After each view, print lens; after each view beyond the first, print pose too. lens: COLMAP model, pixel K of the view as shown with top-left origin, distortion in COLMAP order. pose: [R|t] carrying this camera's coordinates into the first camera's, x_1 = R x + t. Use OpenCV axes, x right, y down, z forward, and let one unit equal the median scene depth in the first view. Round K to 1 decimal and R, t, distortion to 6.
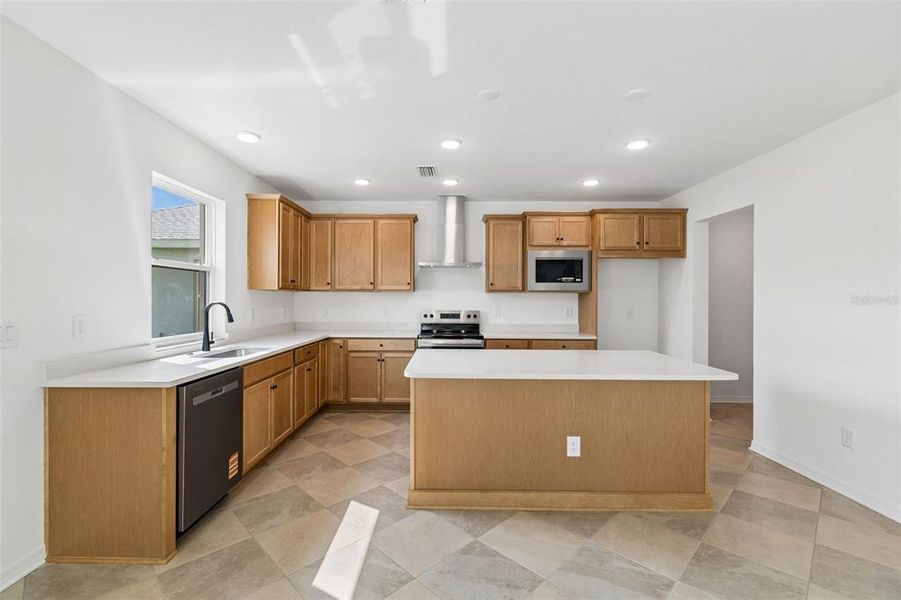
lens RADIAL K [[396.0, 0, 443.2], [0, 396.0, 296.8], [0, 0, 1]] dist [-0.002570, -0.000130]
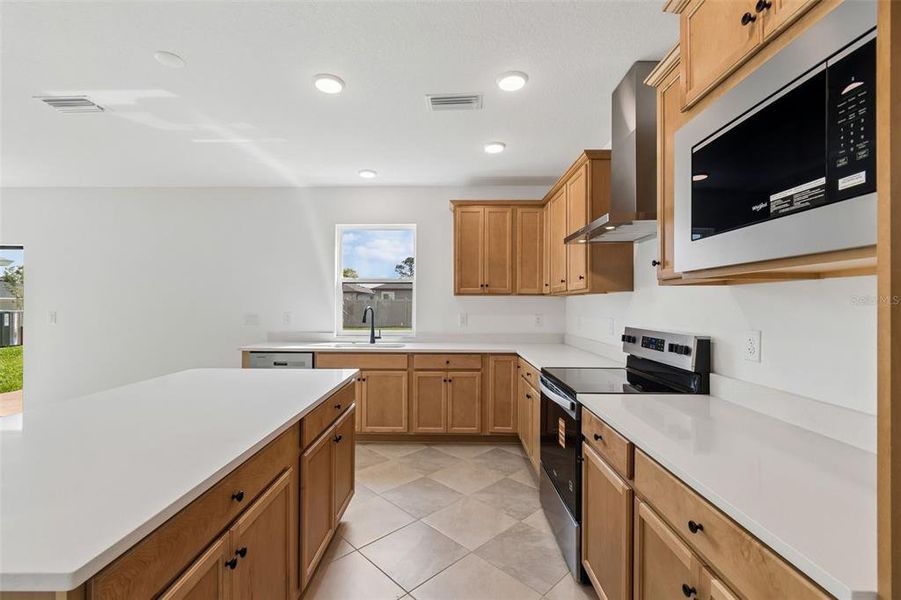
lens RADIAL K [[398.6, 0, 442.5], [0, 398.6, 302.1], [0, 0, 1]] dist [0.000201, -0.000539]
pose [[-0.014790, -0.009343, -0.999847, 0.589300], [0.001655, 0.999955, -0.009369, 0.008078], [0.999889, -0.001793, -0.014774, 0.983824]]
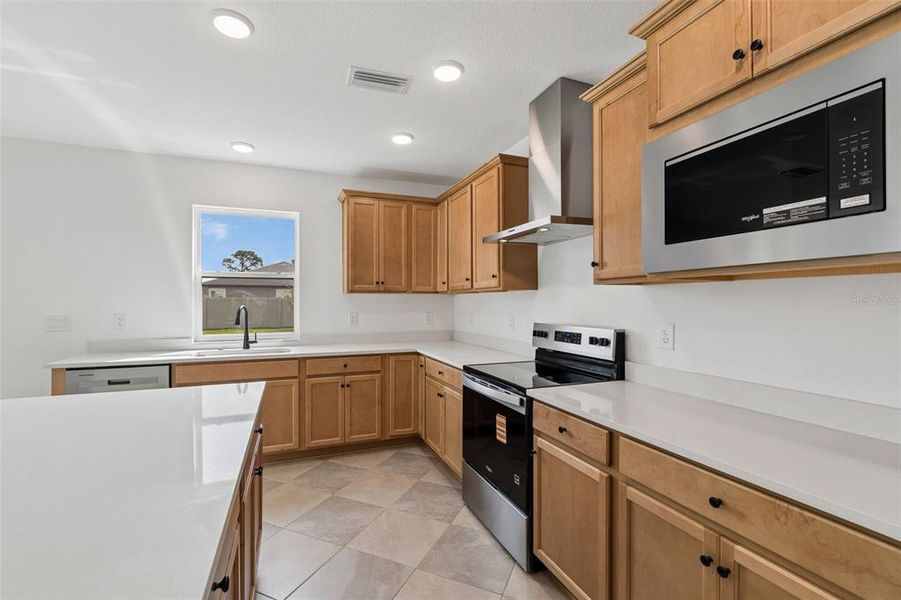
lens RADIAL K [[398.6, 0, 442.5], [0, 398.6, 302.1], [0, 0, 1]] dist [0.000201, -0.000539]
pose [[0.365647, -0.004663, -0.930742, 0.528020], [0.007670, 0.999969, -0.001997, 0.006827], [0.930722, -0.006408, 0.365671, 0.865675]]
